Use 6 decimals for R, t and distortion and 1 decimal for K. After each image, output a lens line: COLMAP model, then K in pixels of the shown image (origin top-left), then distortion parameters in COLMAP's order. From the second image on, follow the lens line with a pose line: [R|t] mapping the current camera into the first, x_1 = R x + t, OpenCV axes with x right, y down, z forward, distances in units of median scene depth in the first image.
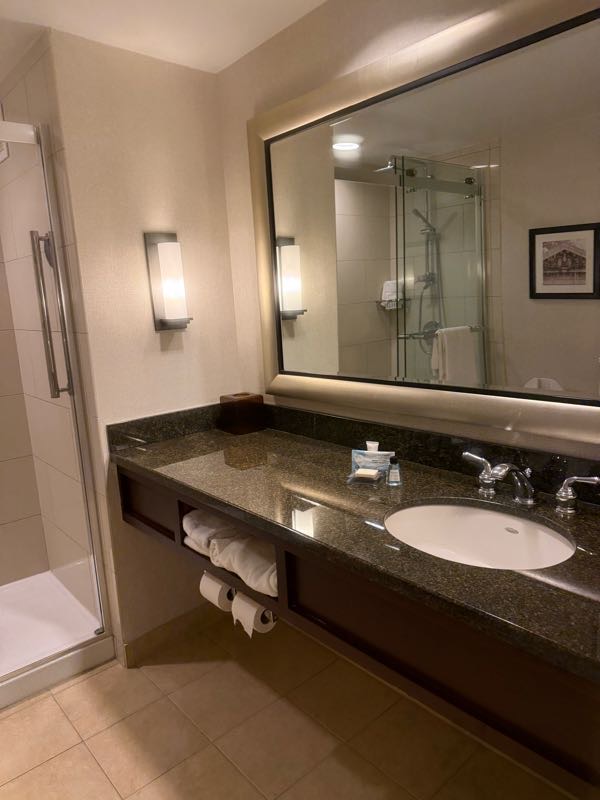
lens RADIAL K [[565.2, 0, 297.6], [0, 565.2, 399.8], [0, 0, 1]] dist [0.000106, 0.000389]
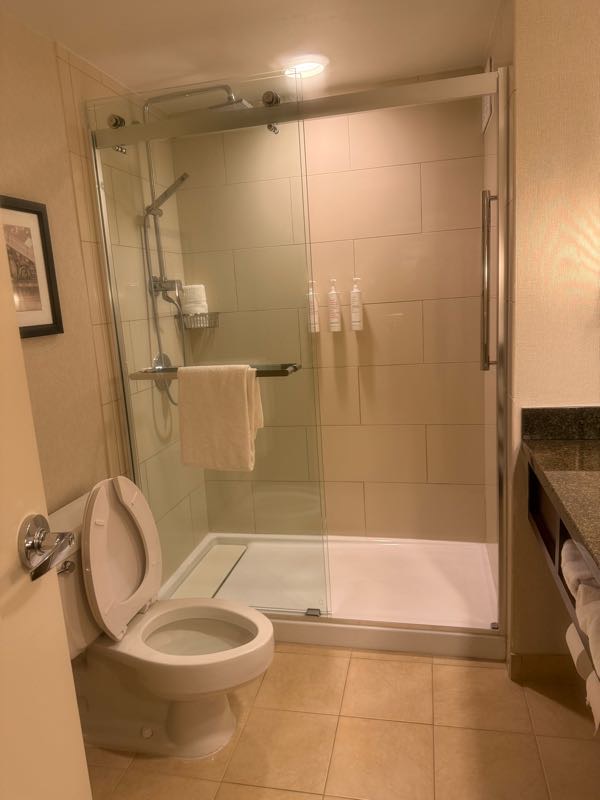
lens RADIAL K [[565.2, 0, 298.5], [0, 565.2, 398.6], [0, 0, 1]] dist [0.000106, 0.000389]
pose [[0.583886, 0.153328, -0.797225, 0.155115], [-0.098452, 0.988129, 0.117938, -0.039068], [0.805844, 0.009626, 0.592049, 0.203737]]
